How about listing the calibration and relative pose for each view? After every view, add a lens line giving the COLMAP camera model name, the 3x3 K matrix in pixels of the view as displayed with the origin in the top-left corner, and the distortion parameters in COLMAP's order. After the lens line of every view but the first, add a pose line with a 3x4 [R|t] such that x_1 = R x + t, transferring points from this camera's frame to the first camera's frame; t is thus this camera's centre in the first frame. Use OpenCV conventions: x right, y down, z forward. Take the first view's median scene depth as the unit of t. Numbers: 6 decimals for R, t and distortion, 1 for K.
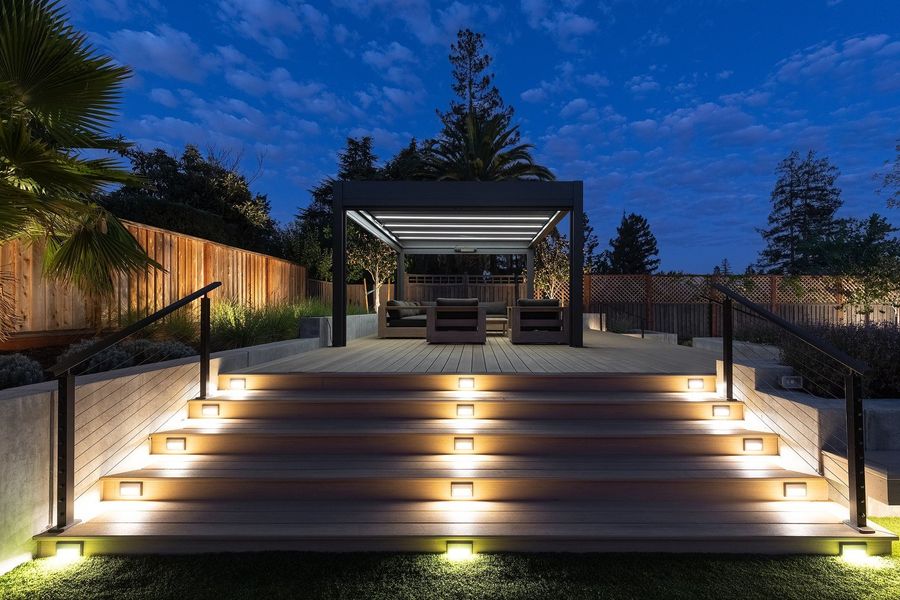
lens RADIAL K [[440.9, 0, 483.7], [0, 440.9, 302.2], [0, 0, 1]] dist [-0.033111, 0.000498]
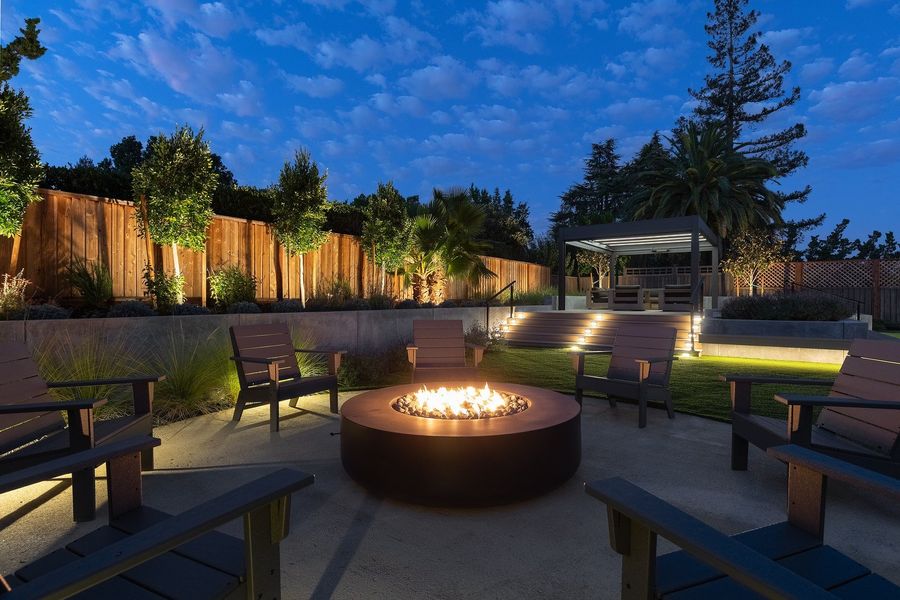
lens RADIAL K [[471.7, 0, 434.3], [0, 471.7, 315.4], [0, 0, 1]] dist [0.004372, 0.001228]
pose [[0.798293, 0.022239, -0.601859, 0.288500], [0.005415, 0.999013, 0.044097, 0.015273], [0.602245, -0.038461, 0.797384, -0.617676]]
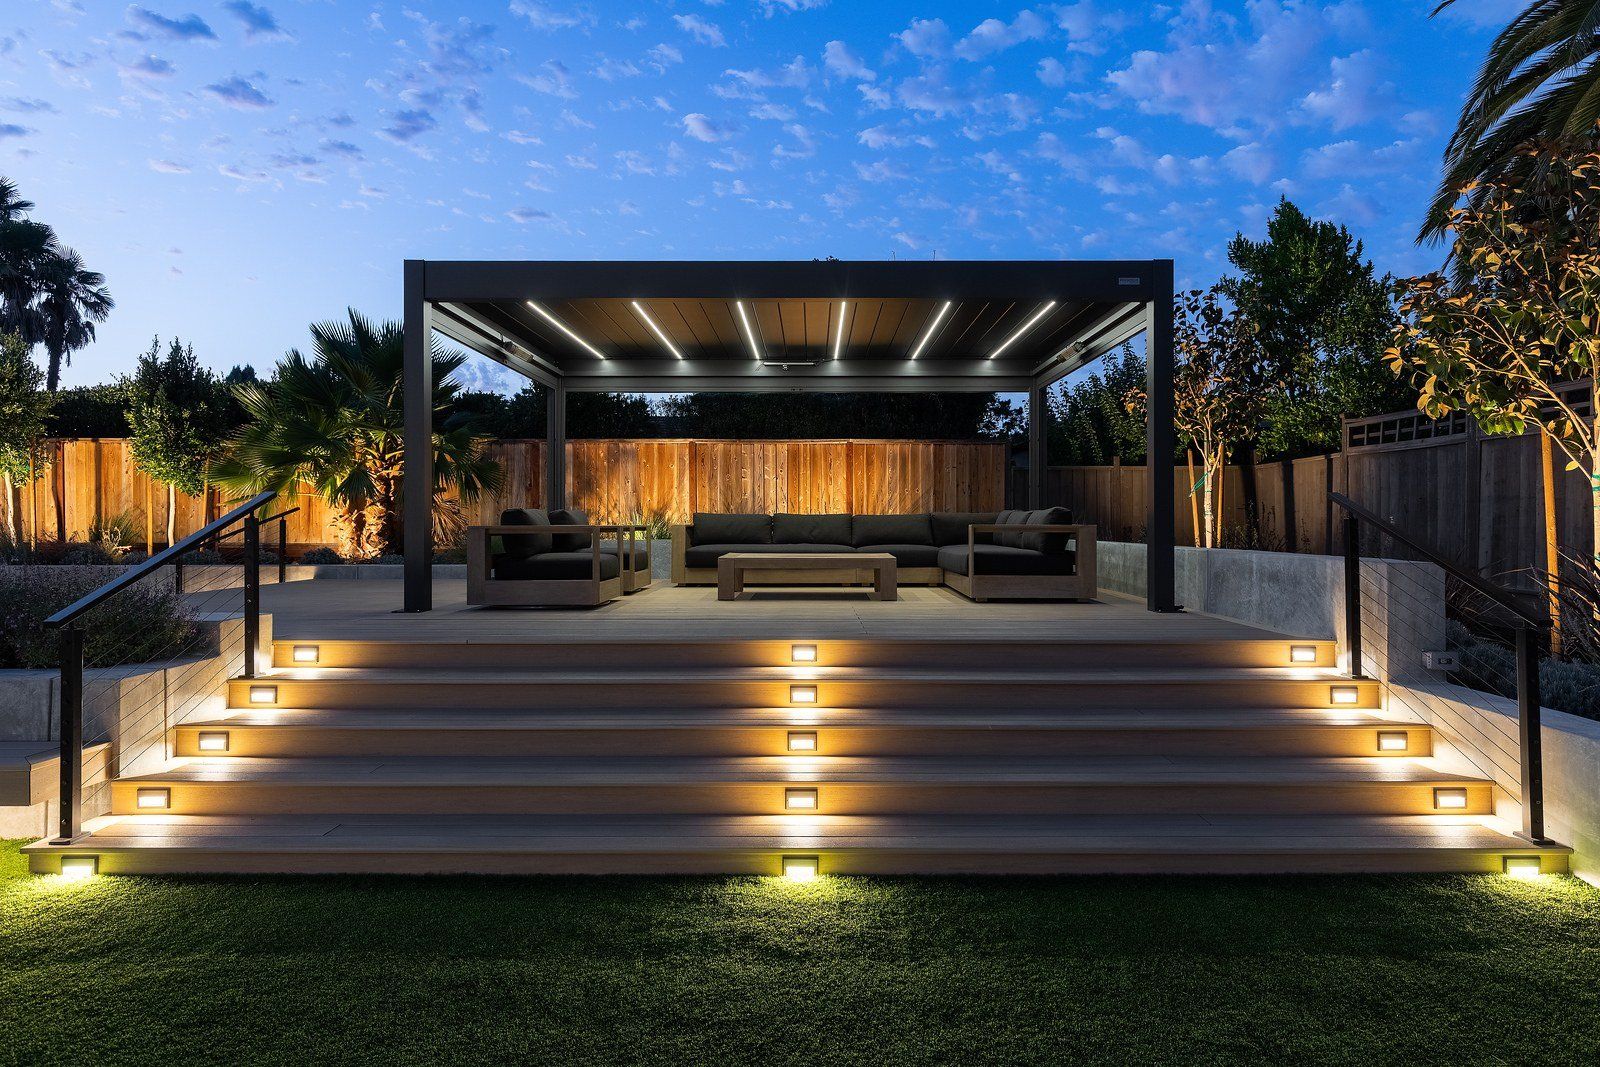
lens RADIAL K [[948.0, 0, 791.5], [0, 948.0, 524.5], [0, 0, 1]] dist [0.002169, -0.000400]
pose [[-0.031278, 0.002265, -0.999508, 0.686937], [0.014526, 0.999893, 0.001811, 0.006249], [0.999405, -0.014462, -0.031308, 0.807904]]
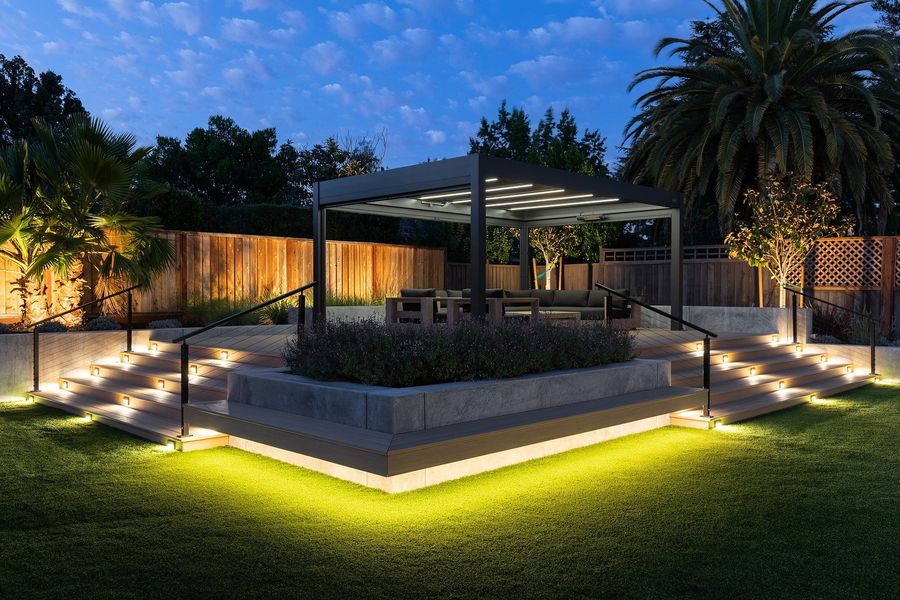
lens RADIAL K [[774.9, 0, 441.0], [0, 774.9, 299.2], [0, 0, 1]] dist [0.004925, 0.000069]
pose [[0.689960, 0.006772, -0.723816, 0.720435], [0.009245, 0.999792, 0.018166, -0.009900], [0.723789, -0.019226, 0.689754, -0.069996]]
